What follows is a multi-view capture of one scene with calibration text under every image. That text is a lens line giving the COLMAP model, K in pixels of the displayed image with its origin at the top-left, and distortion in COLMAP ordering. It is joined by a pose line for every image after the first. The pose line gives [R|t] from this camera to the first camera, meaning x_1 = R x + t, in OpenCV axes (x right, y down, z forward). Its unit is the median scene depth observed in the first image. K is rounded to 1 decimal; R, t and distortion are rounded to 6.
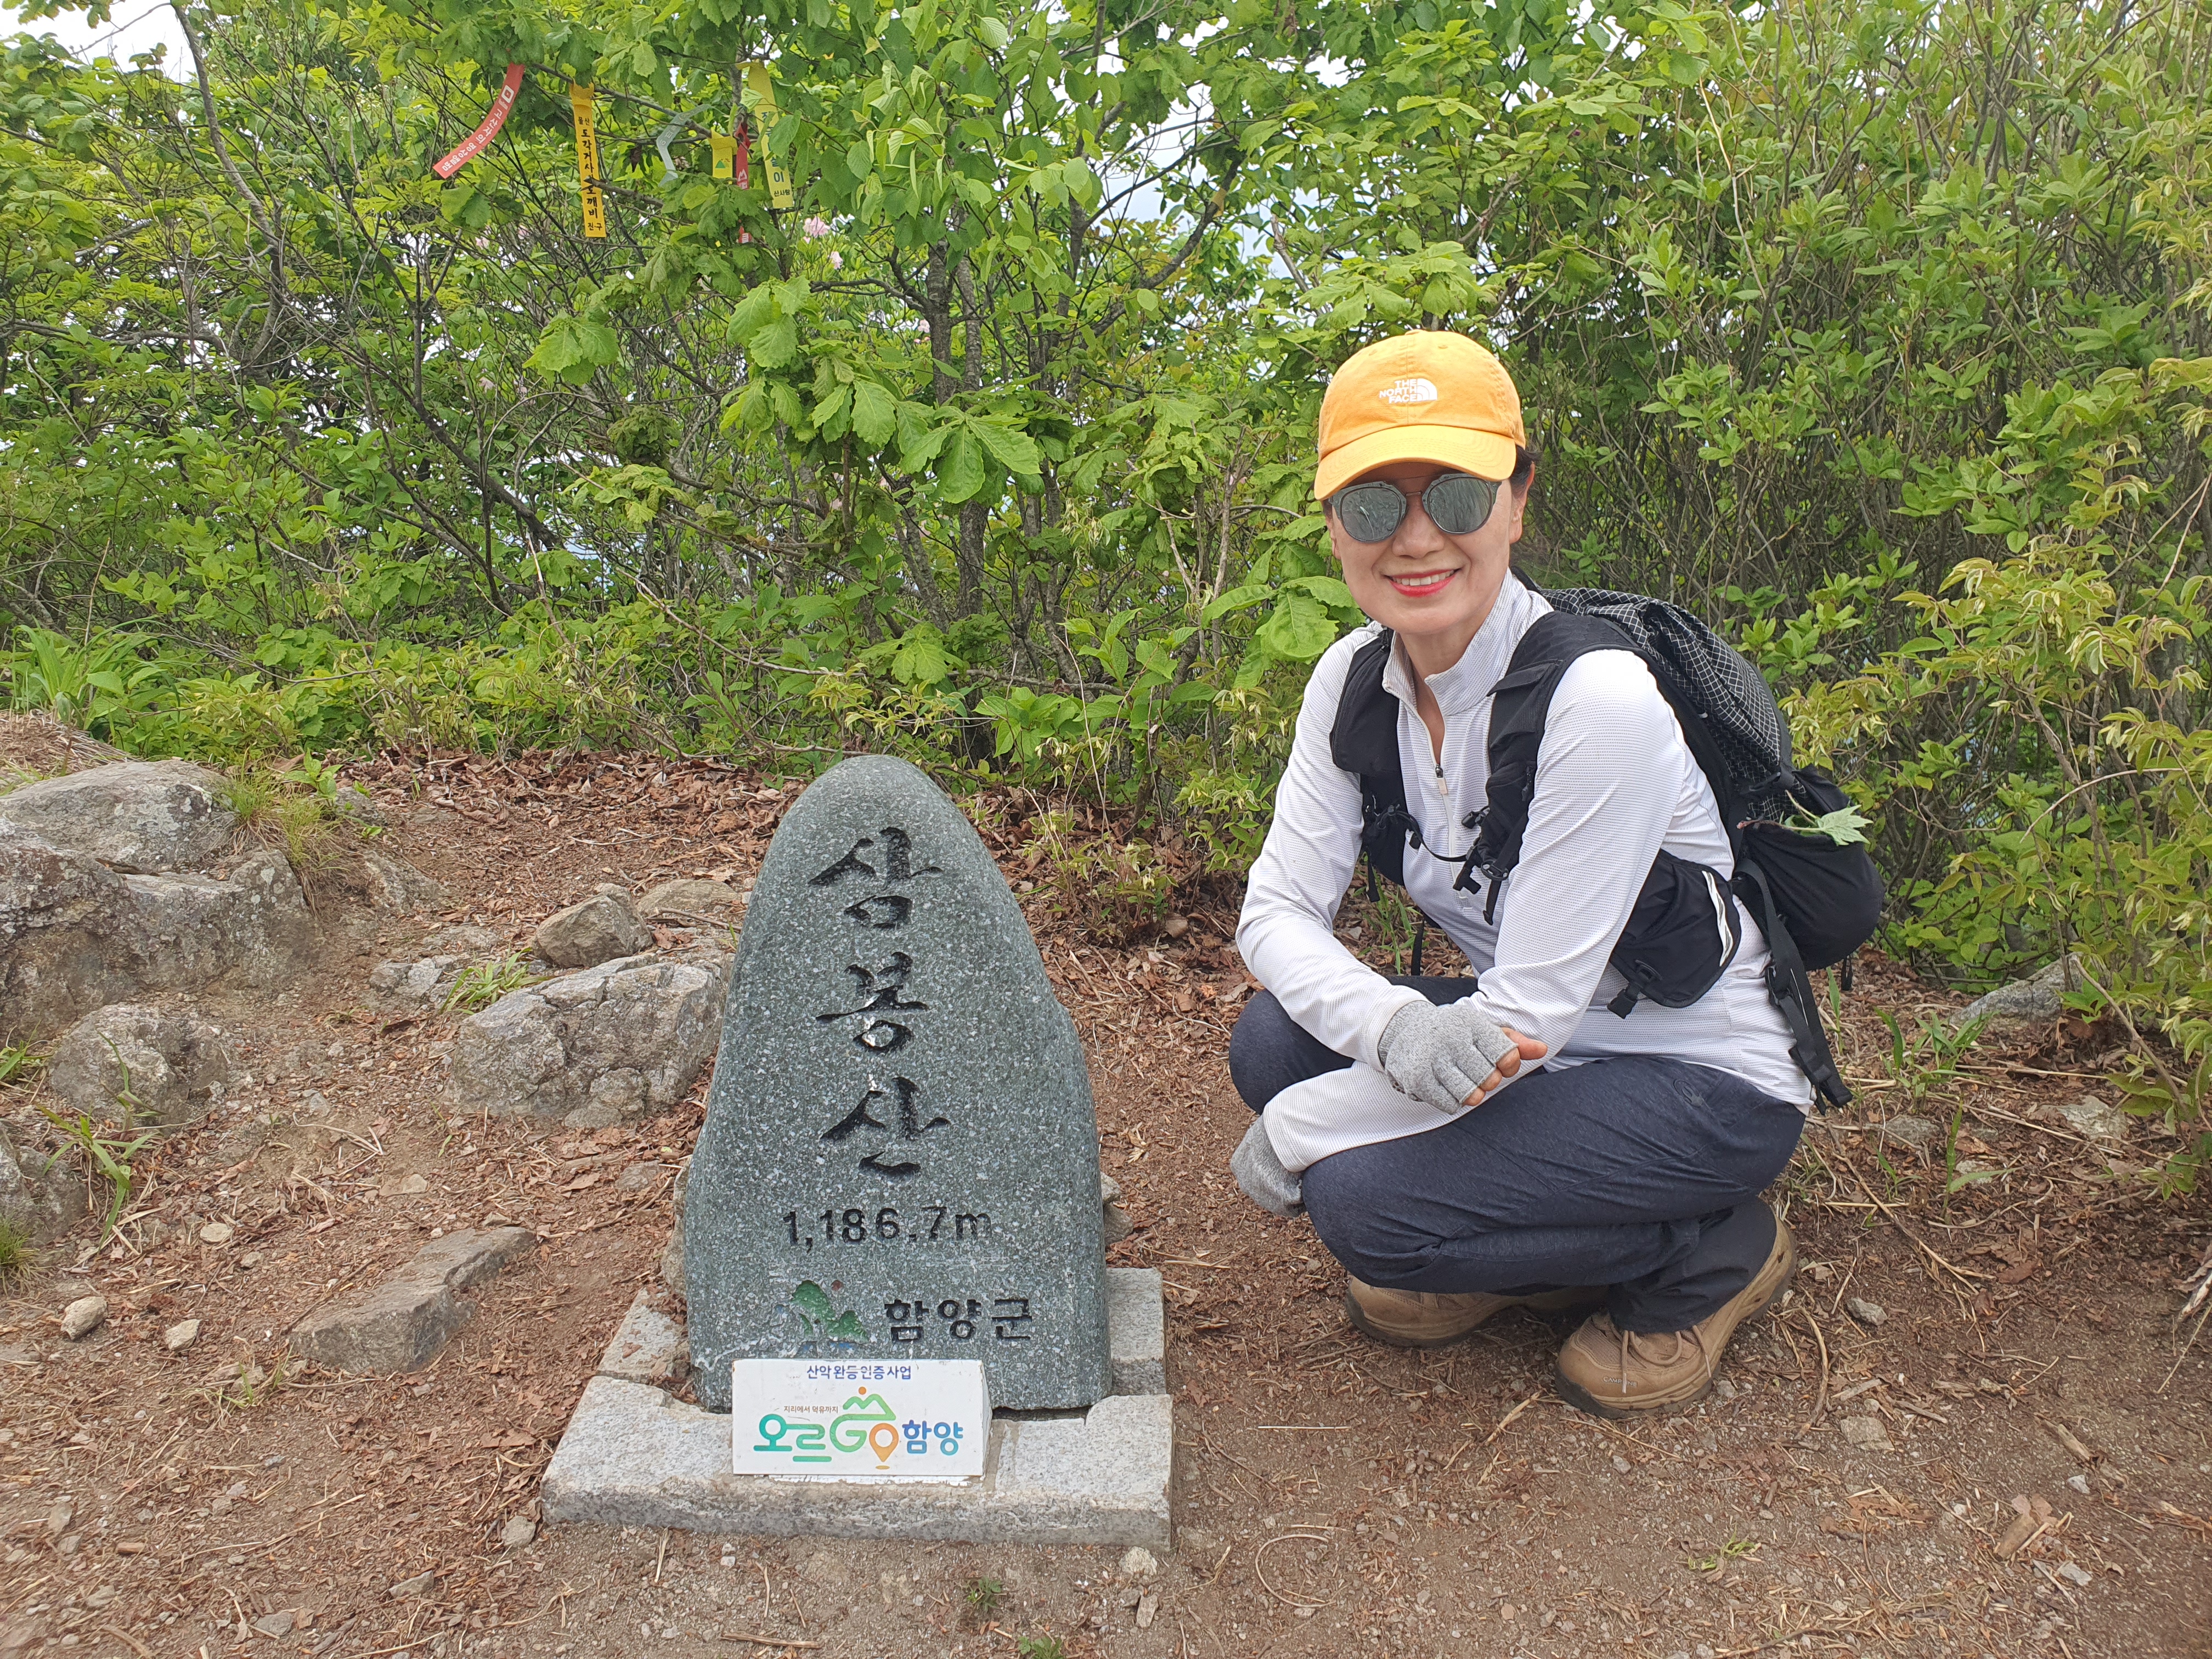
lens RADIAL K [[1676.2, 0, 1106.7], [0, 1676.2, 821.4], [0, 0, 1]] dist [0.005280, -0.000385]
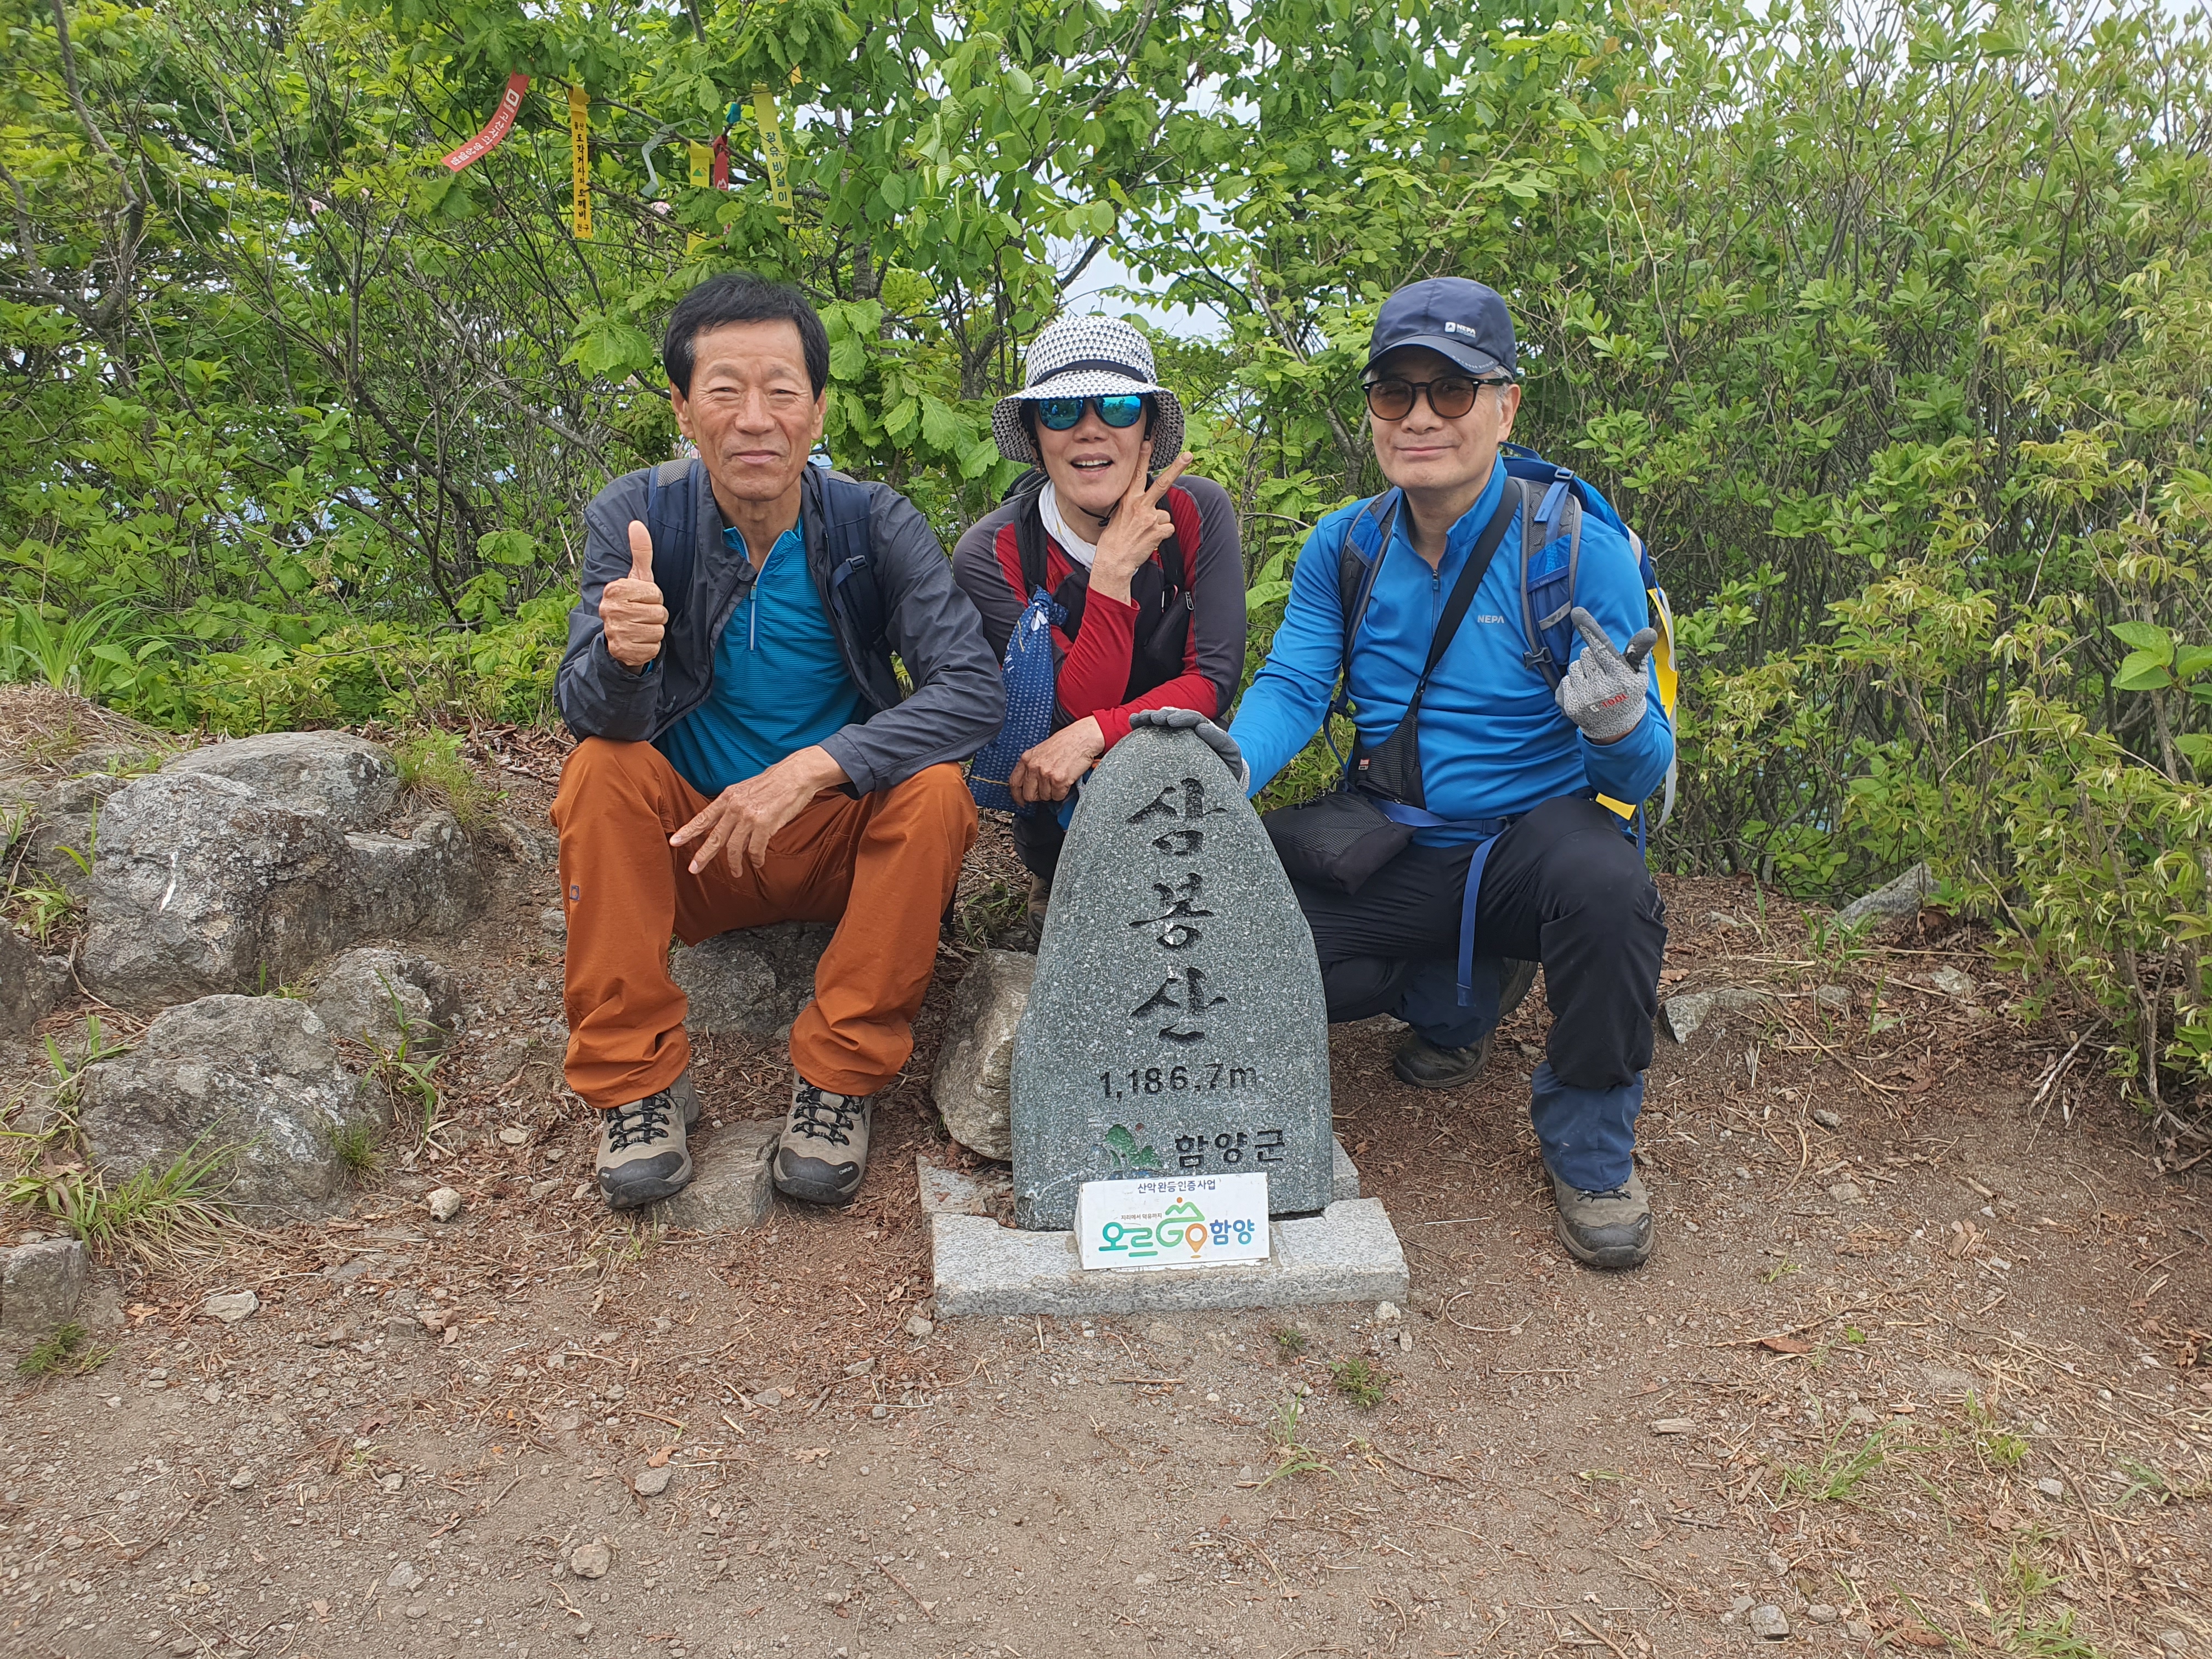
lens RADIAL K [[1688.9, 0, 1100.1], [0, 1688.9, 856.0], [0, 0, 1]] dist [0.074605, -0.172951]
pose [[0.980140, -0.017949, 0.197494, -0.449769], [0.010604, 0.999214, 0.038187, 0.012846], [-0.198024, -0.035334, 0.979560, -0.285470]]
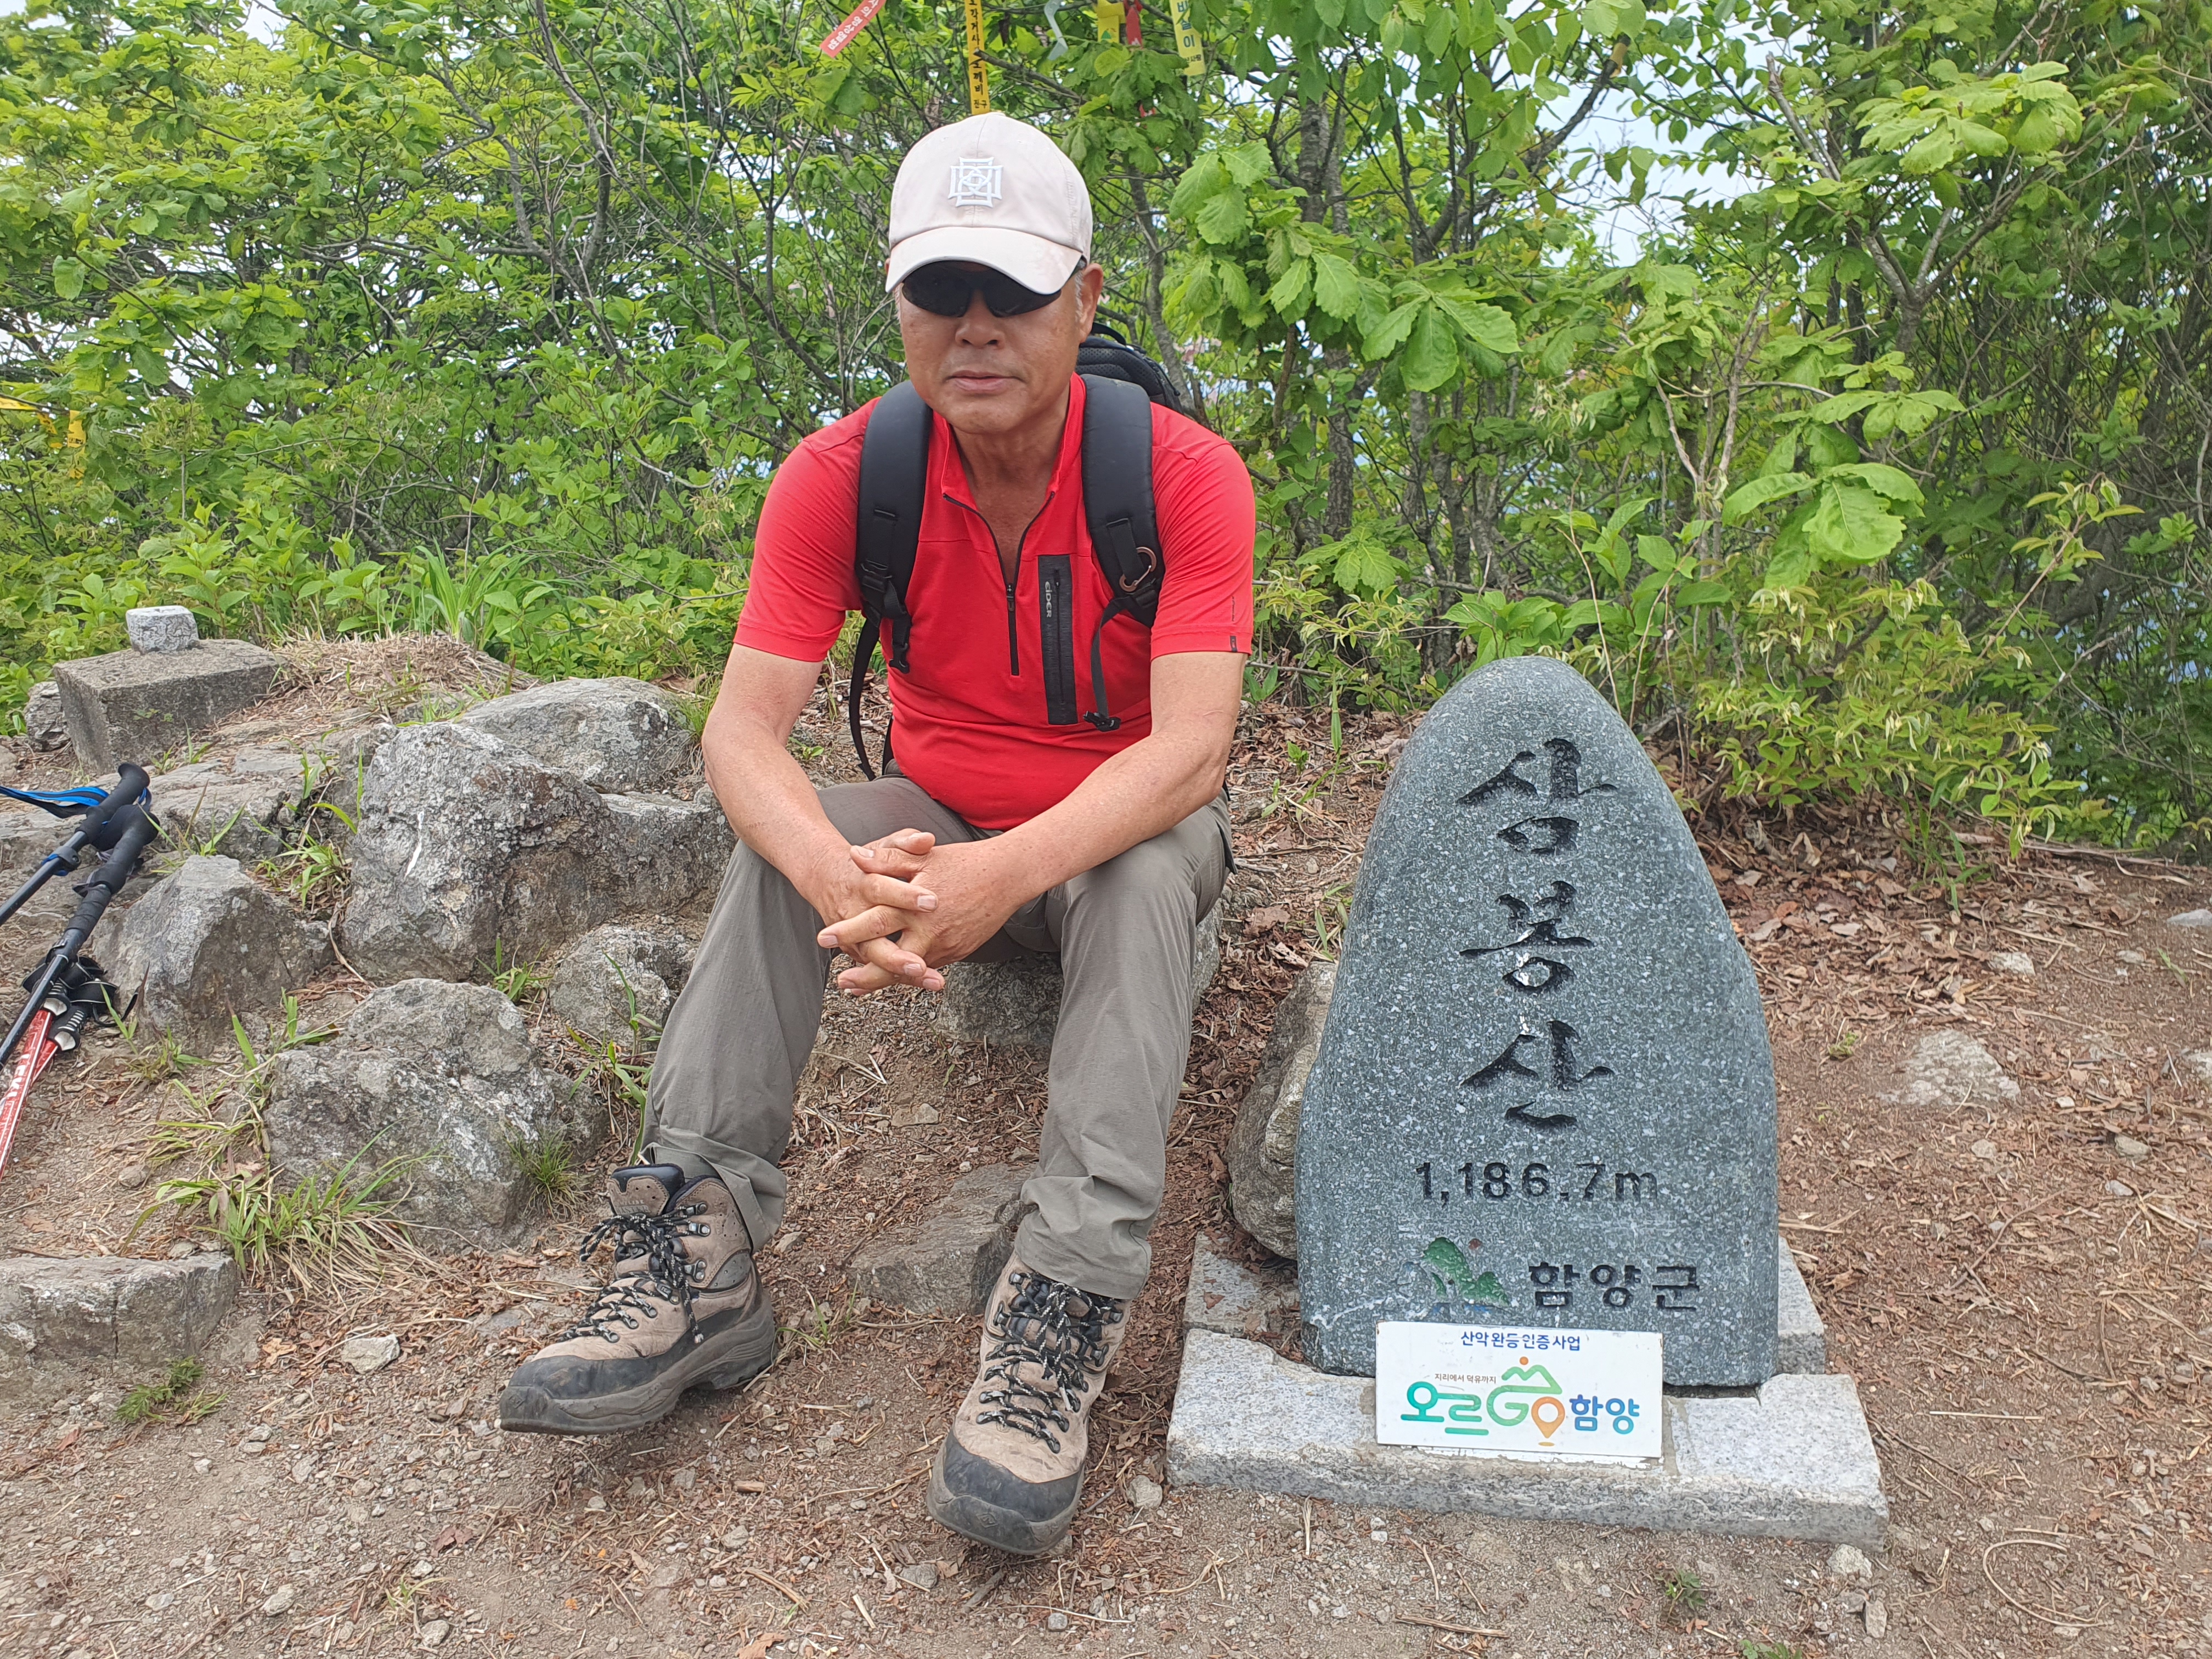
lens RADIAL K [[1684.2, 0, 1112.1], [0, 1684.2, 880.1], [0, 0, 1]] dist [-0.000551, 0.003123]
pose [[0.993456, 0.008467, -0.113900, -0.254910], [0.000465, 0.996940, 0.078169, 0.007931], [0.114213, -0.077710, 0.990412, 0.087449]]
